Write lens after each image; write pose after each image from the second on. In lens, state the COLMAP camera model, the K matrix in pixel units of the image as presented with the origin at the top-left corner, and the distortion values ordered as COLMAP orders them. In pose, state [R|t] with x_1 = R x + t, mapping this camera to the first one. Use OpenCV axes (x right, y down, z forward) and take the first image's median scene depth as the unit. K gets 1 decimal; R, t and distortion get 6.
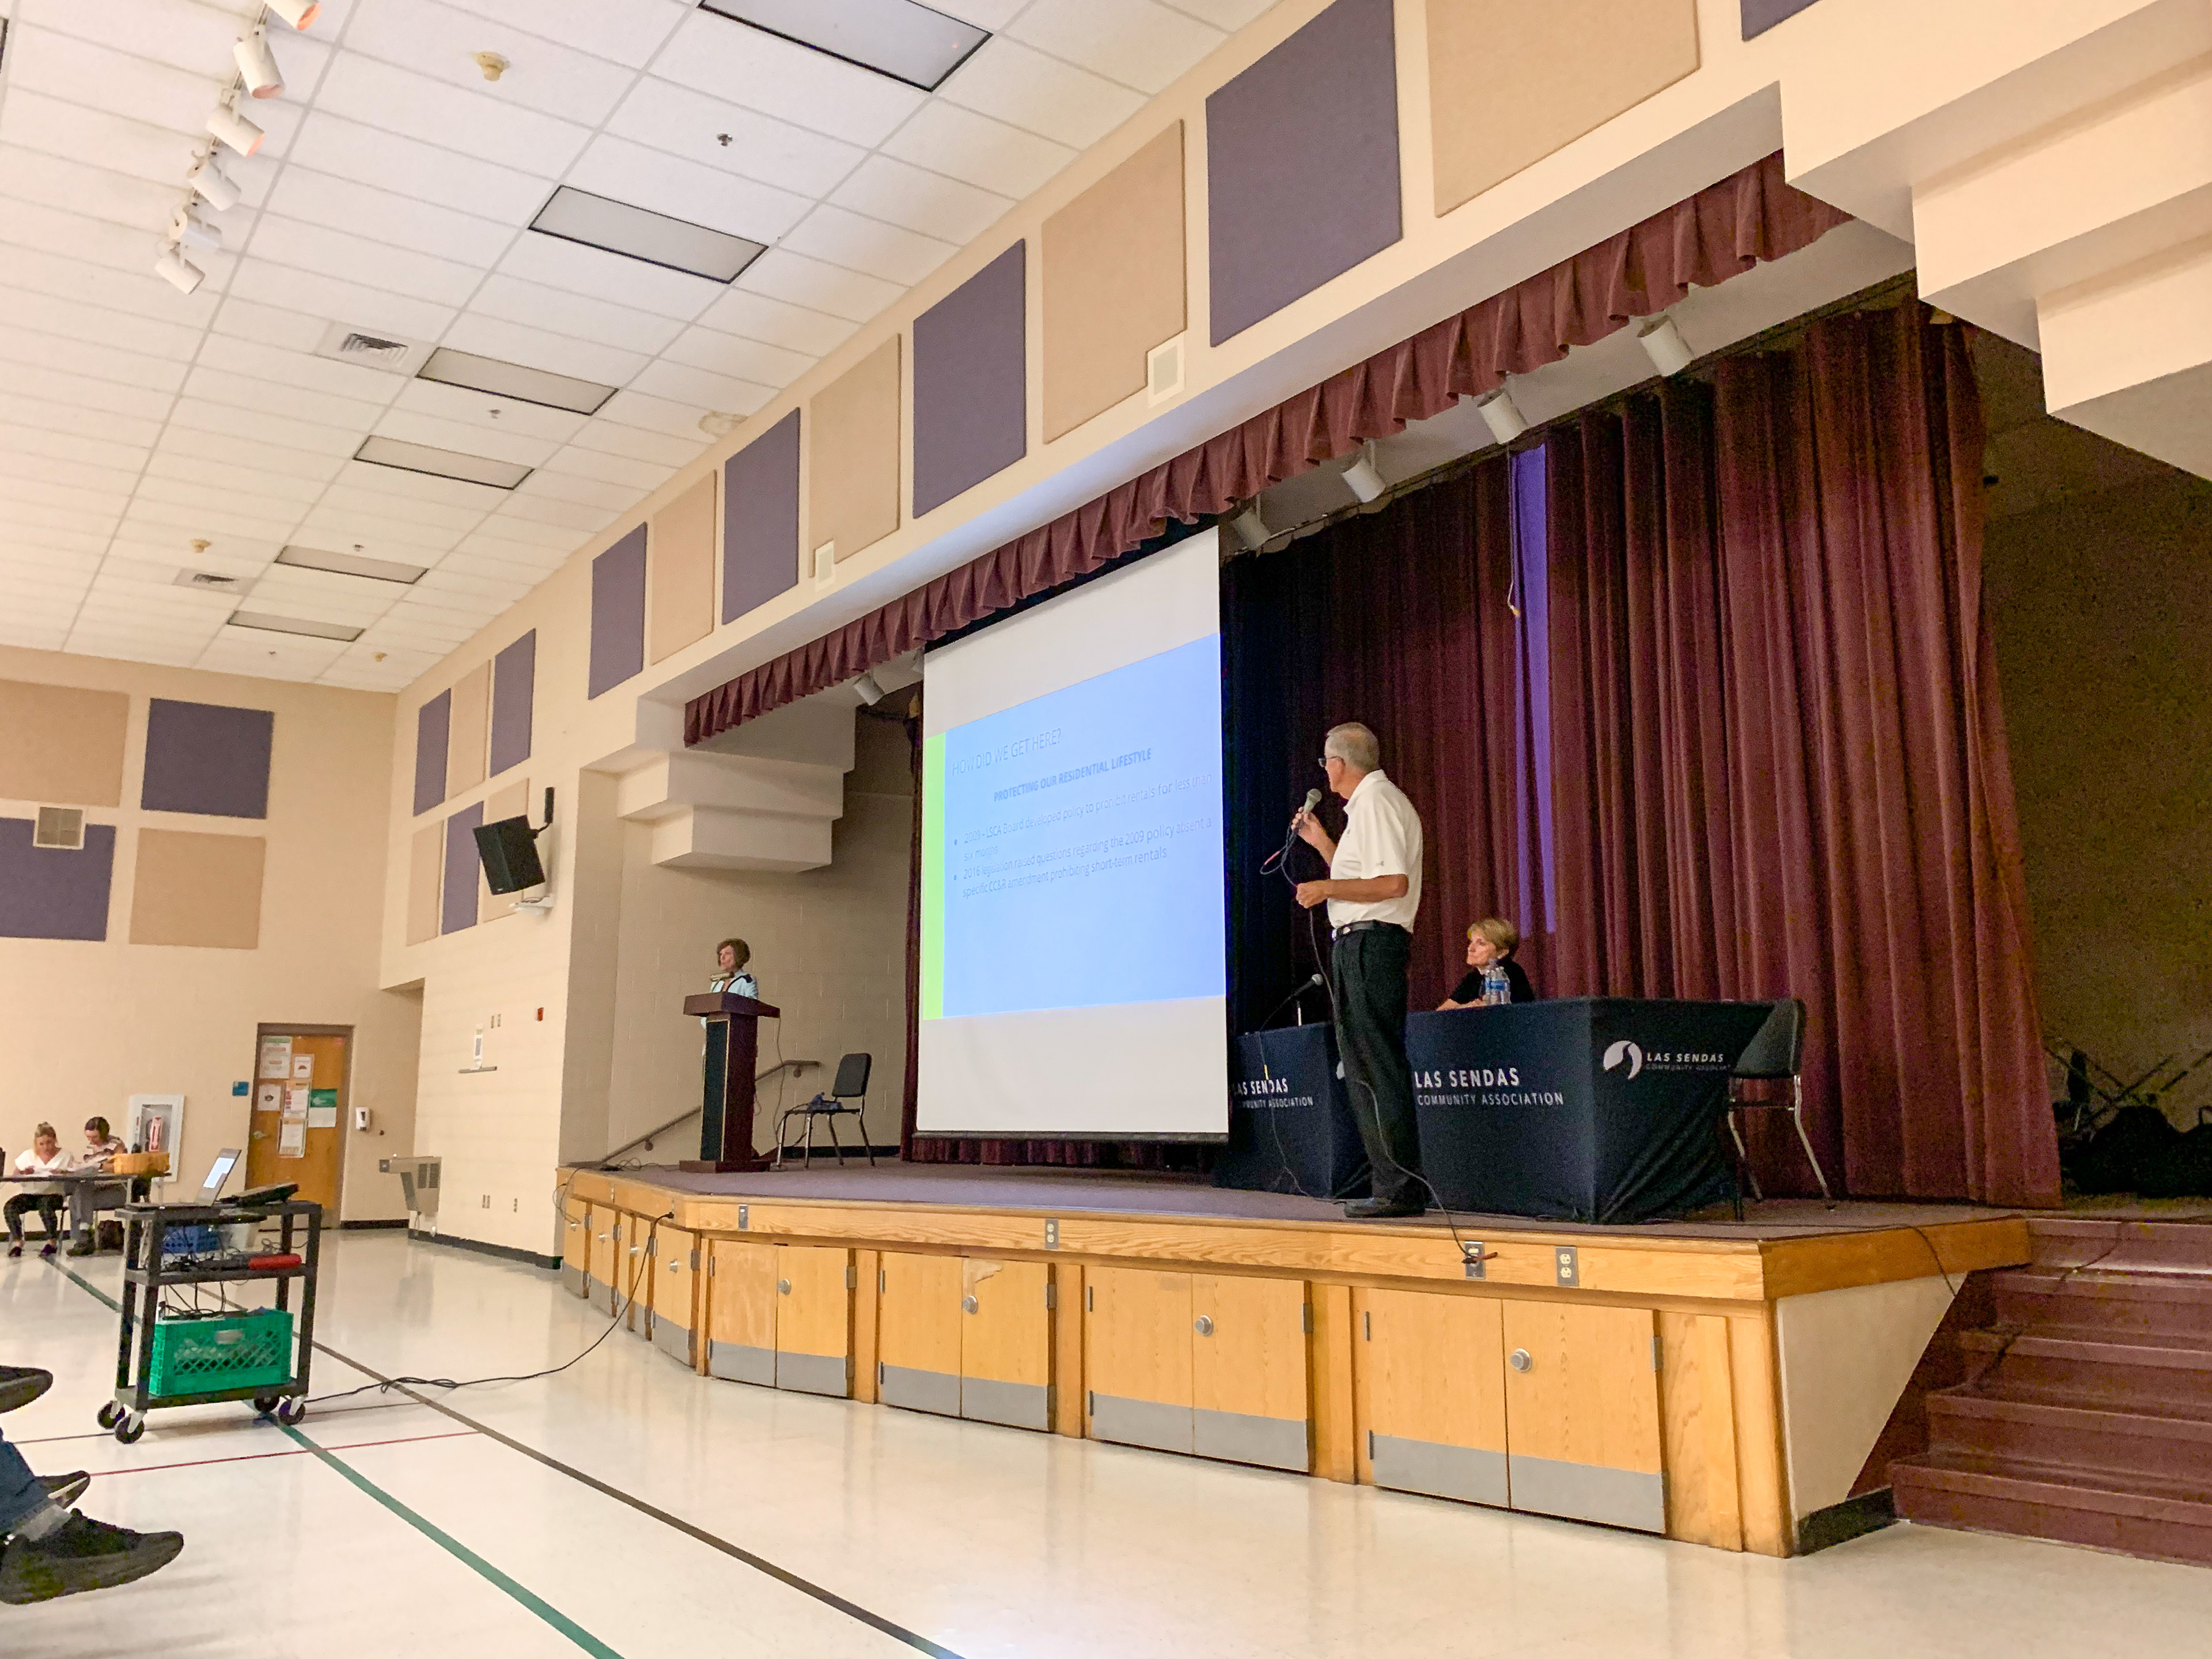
lens RADIAL K [[1776.0, 0, 1116.4], [0, 1776.0, 839.0], [0, 0, 1]] dist [0.076587, -0.116997]
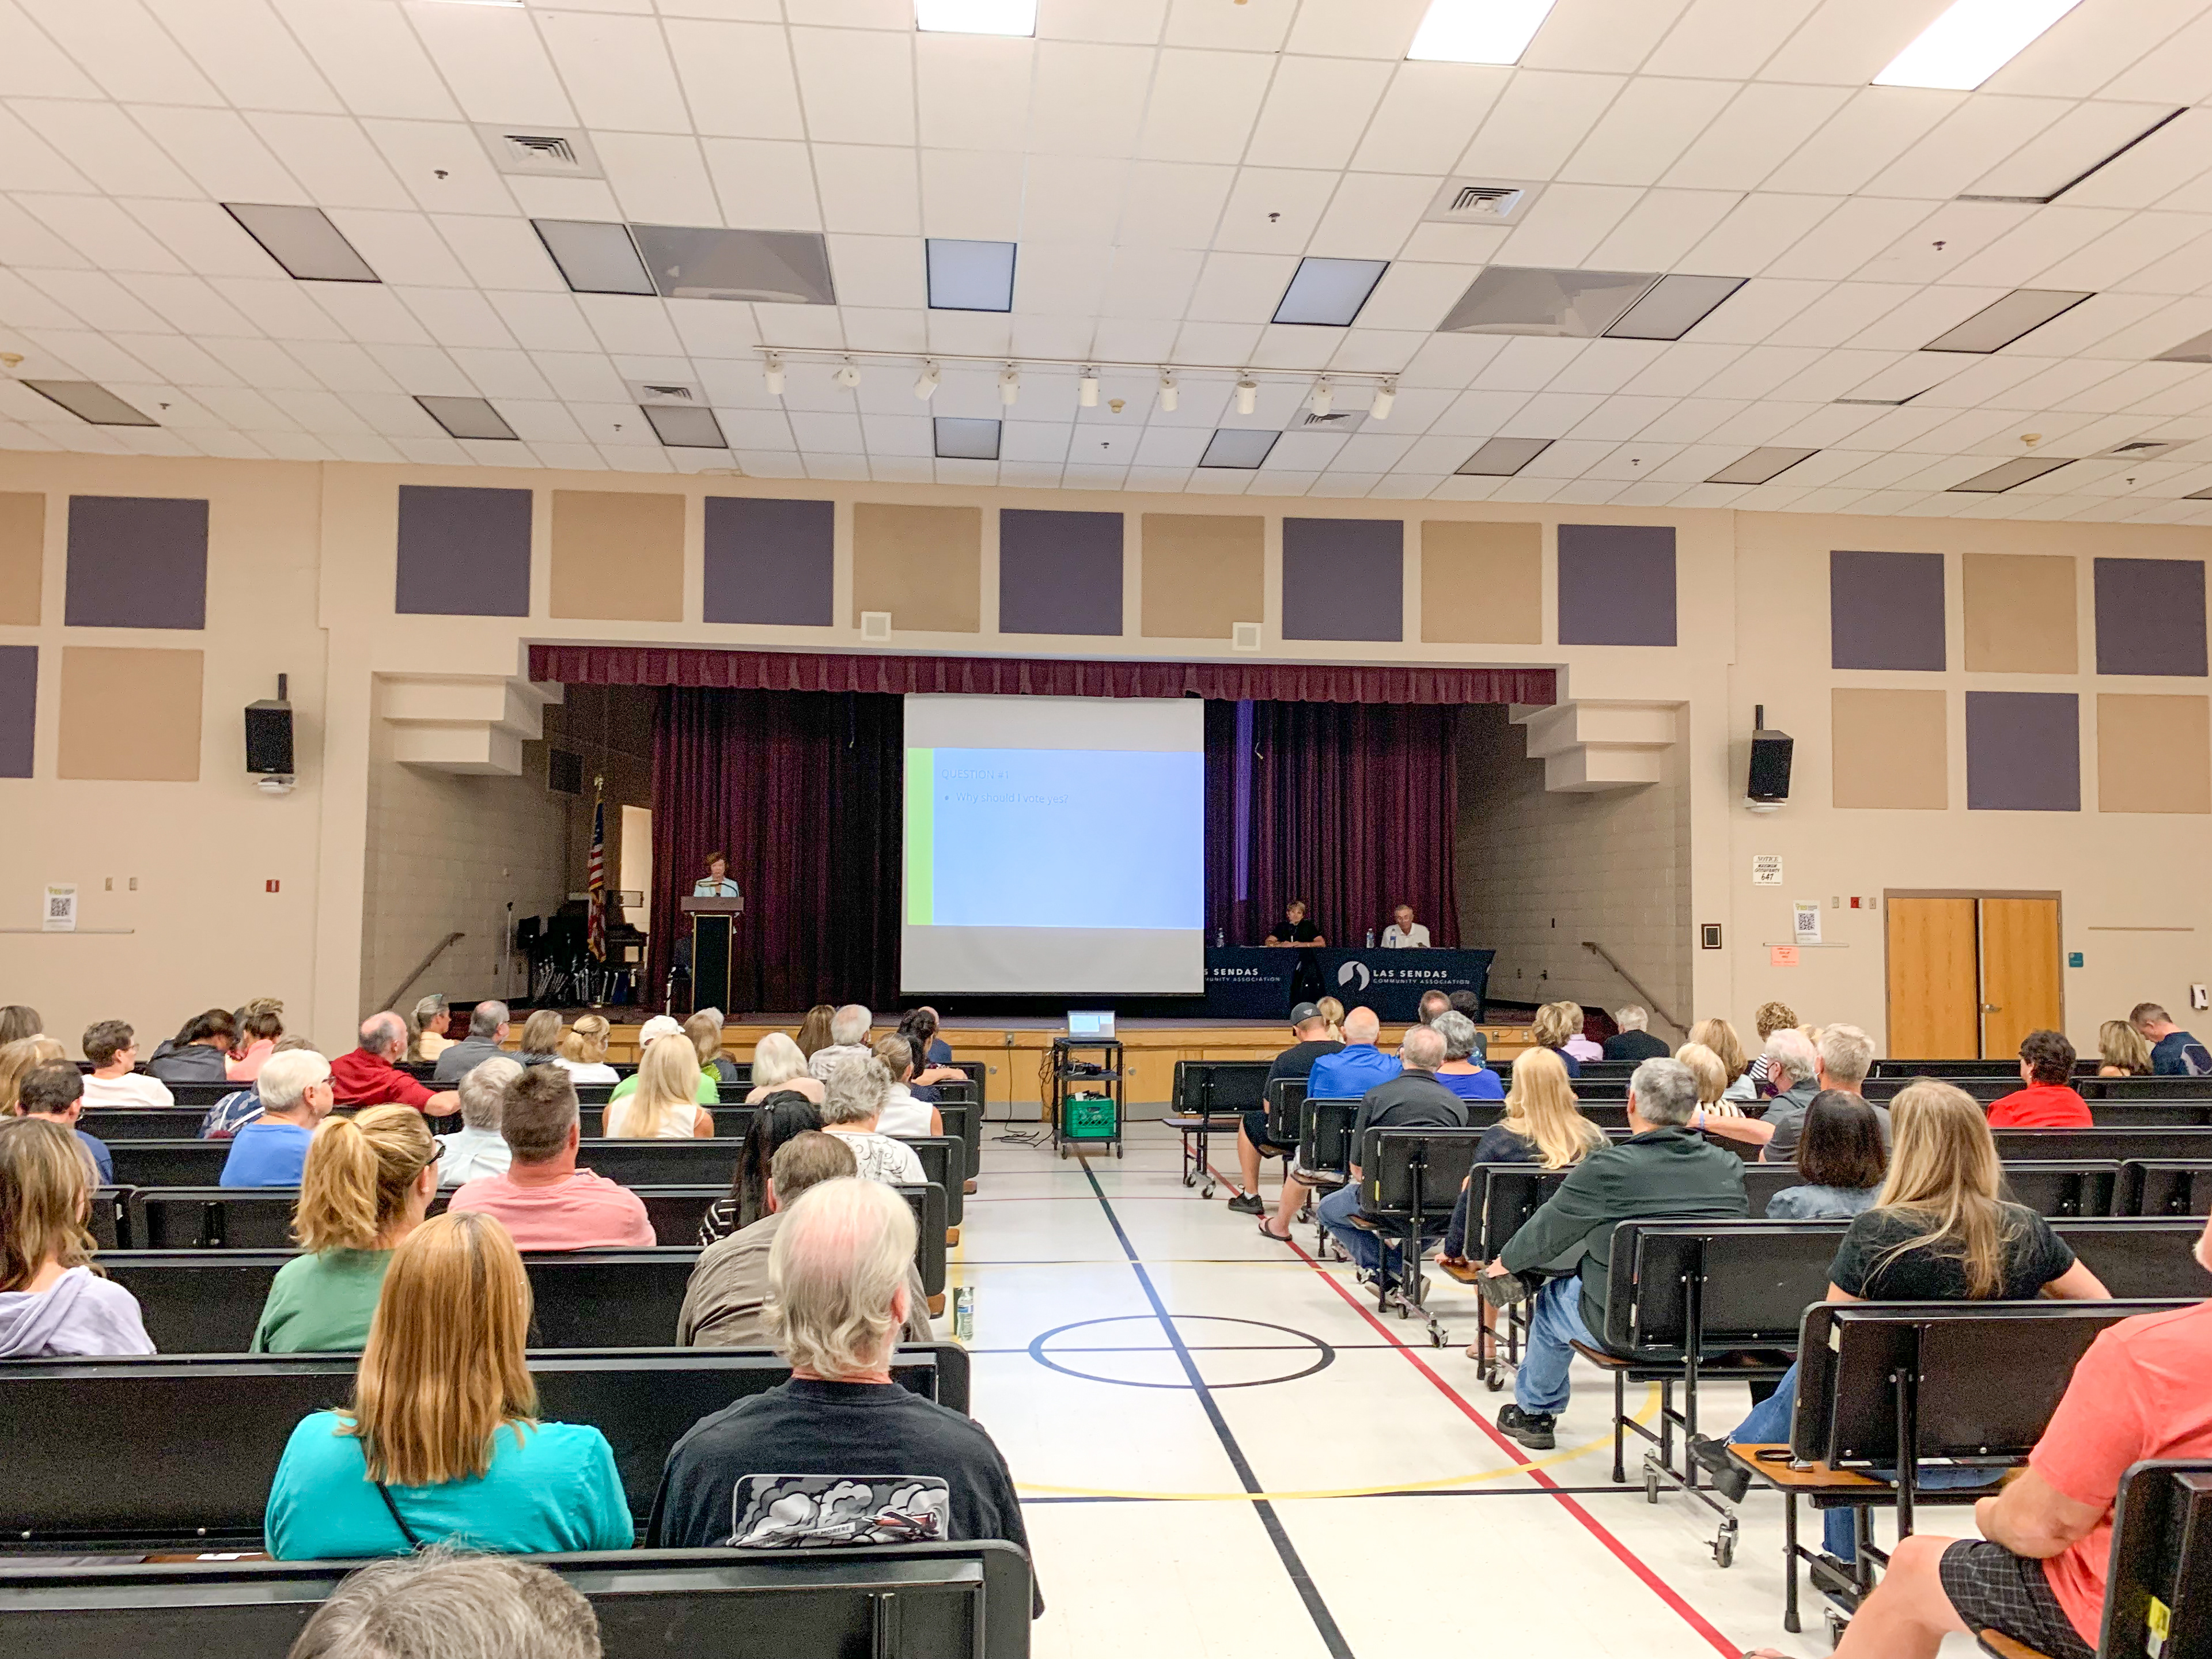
lens RADIAL K [[1682.8, 0, 1104.9], [0, 1682.8, 843.2], [0, 0, 1]] dist [0.124070, -0.245917]
pose [[0.494205, 0.058333, 0.867386, -1.627817], [-0.142760, 0.989647, 0.014785, -0.023788], [-0.857543, -0.131135, 0.497416, 0.107254]]
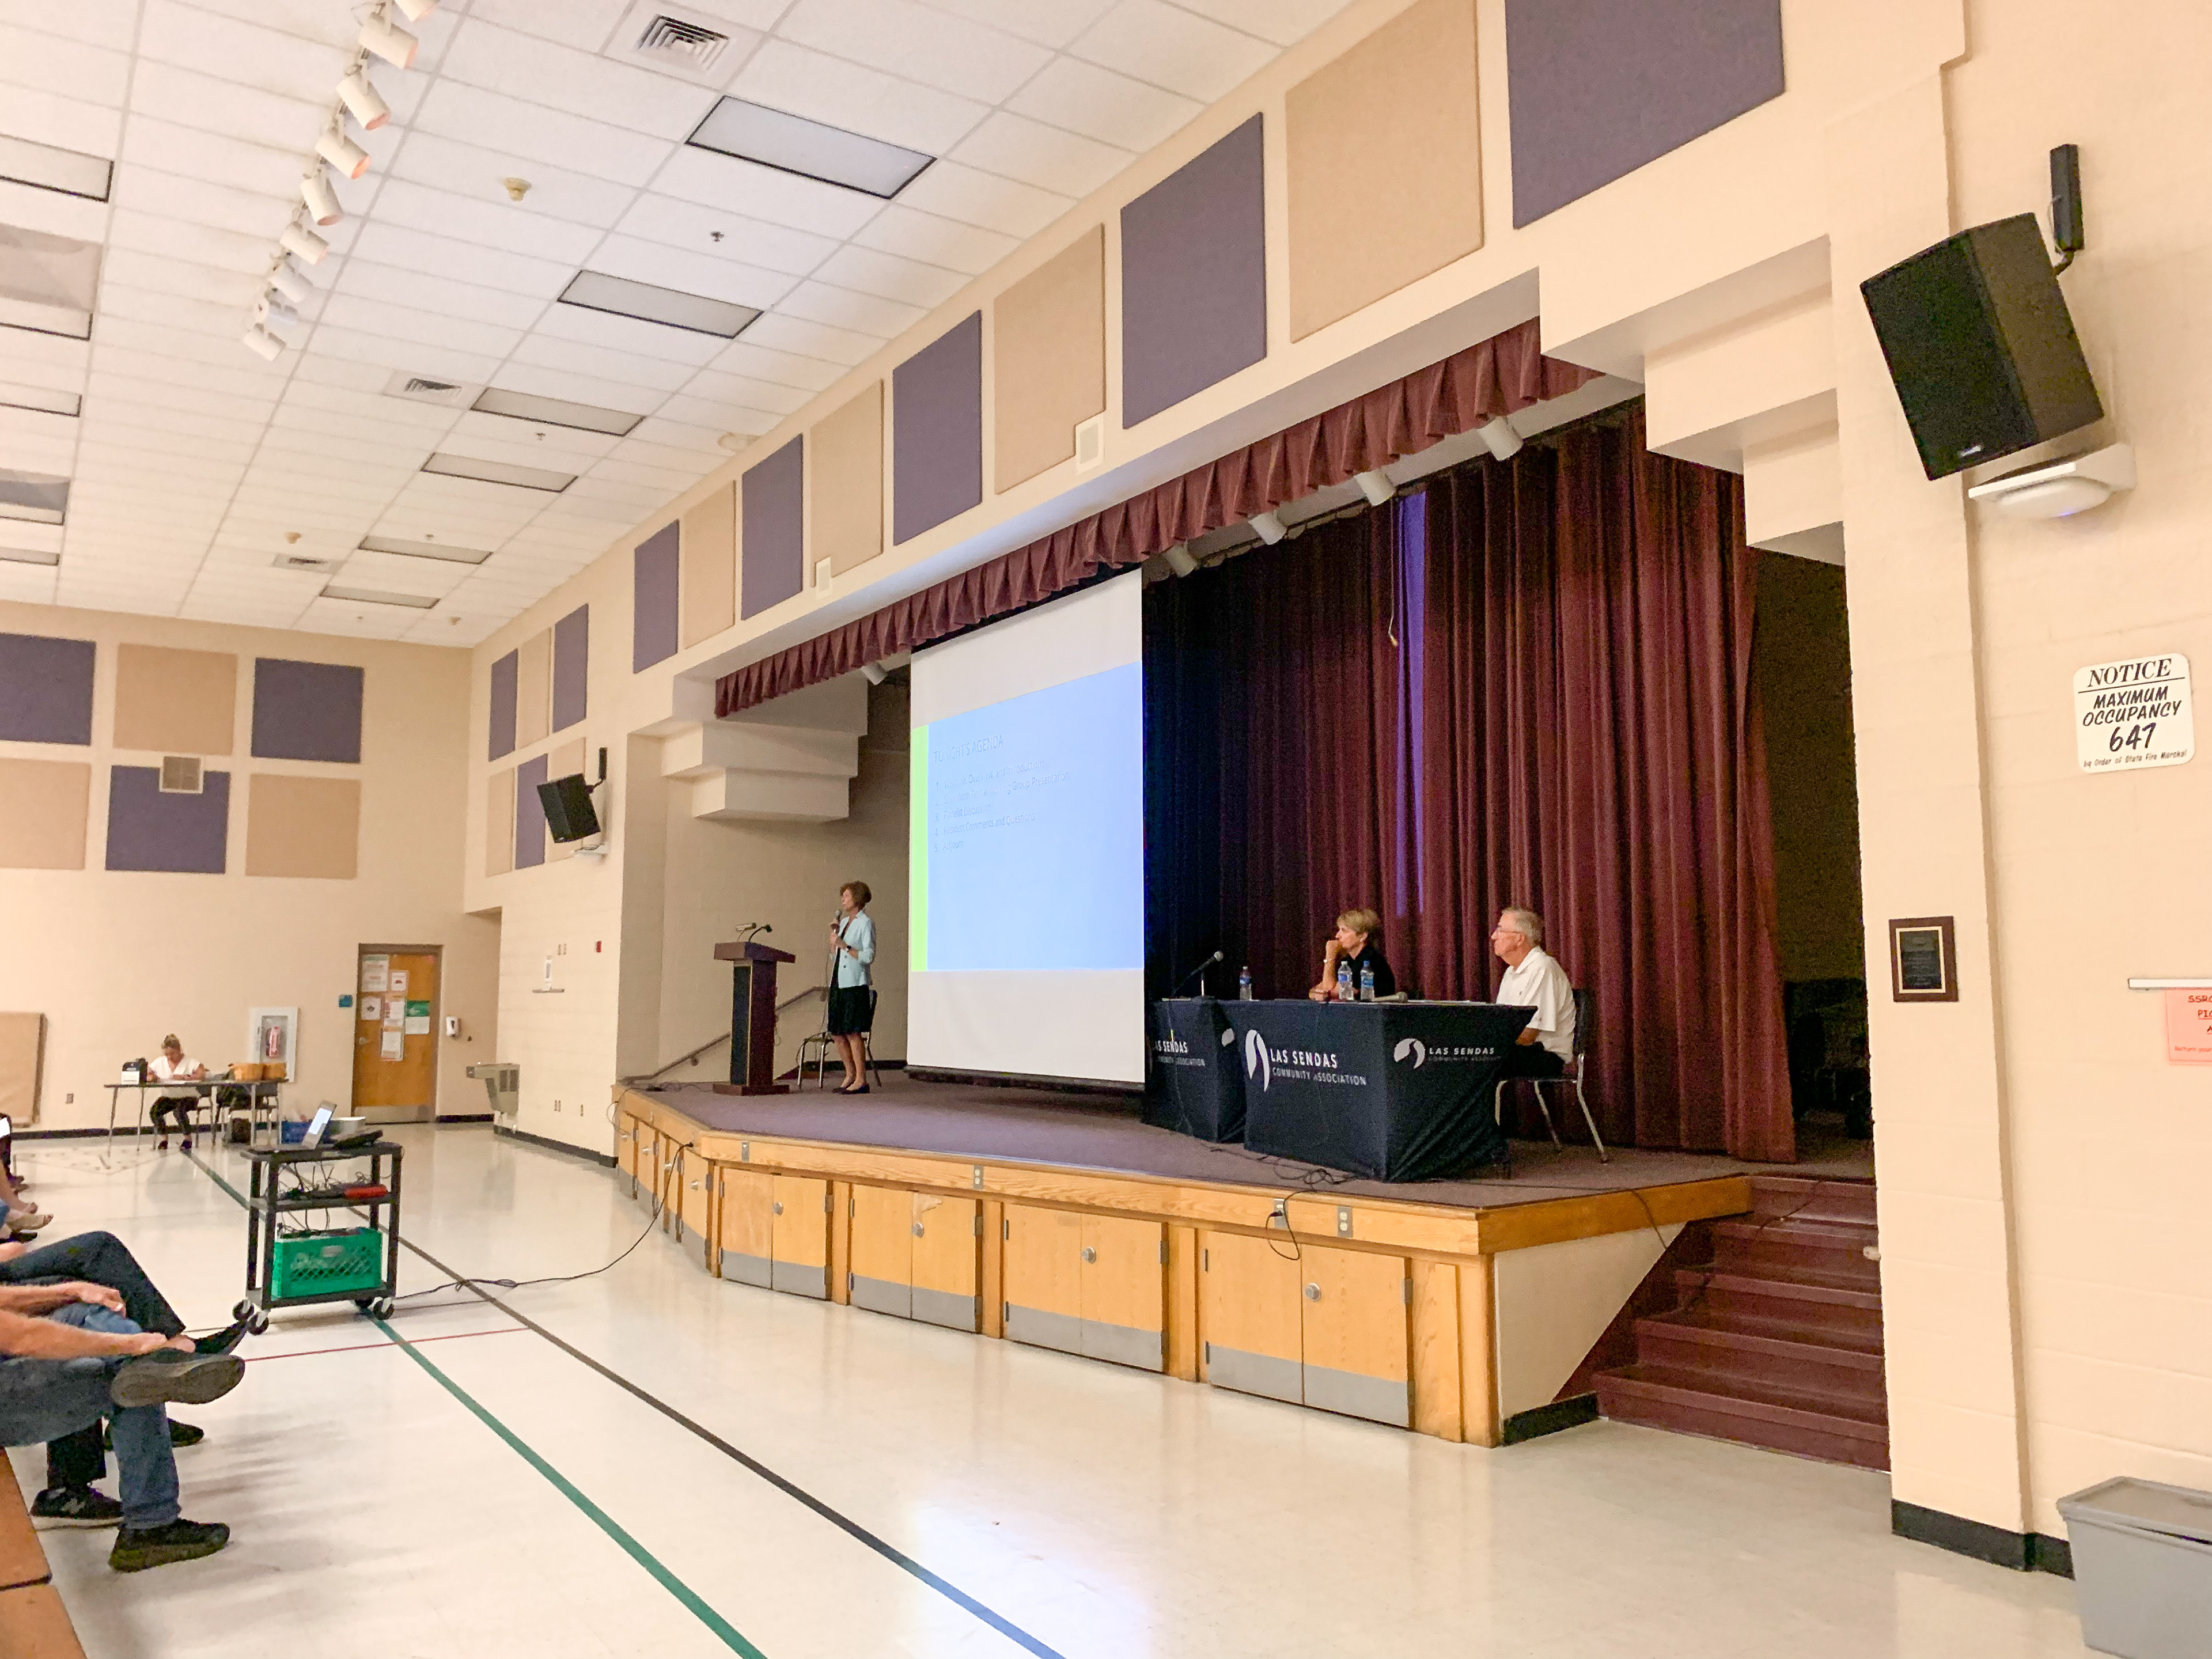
lens RADIAL K [[1682.8, 0, 1104.9], [0, 1682.8, 843.2], [0, 0, 1]] dist [0.124070, -0.245917]
pose [[0.999343, -0.001556, -0.036206, 0.071836], [0.003990, 0.997728, 0.067254, -0.068389], [0.036019, -0.067354, 0.997079, -0.121926]]
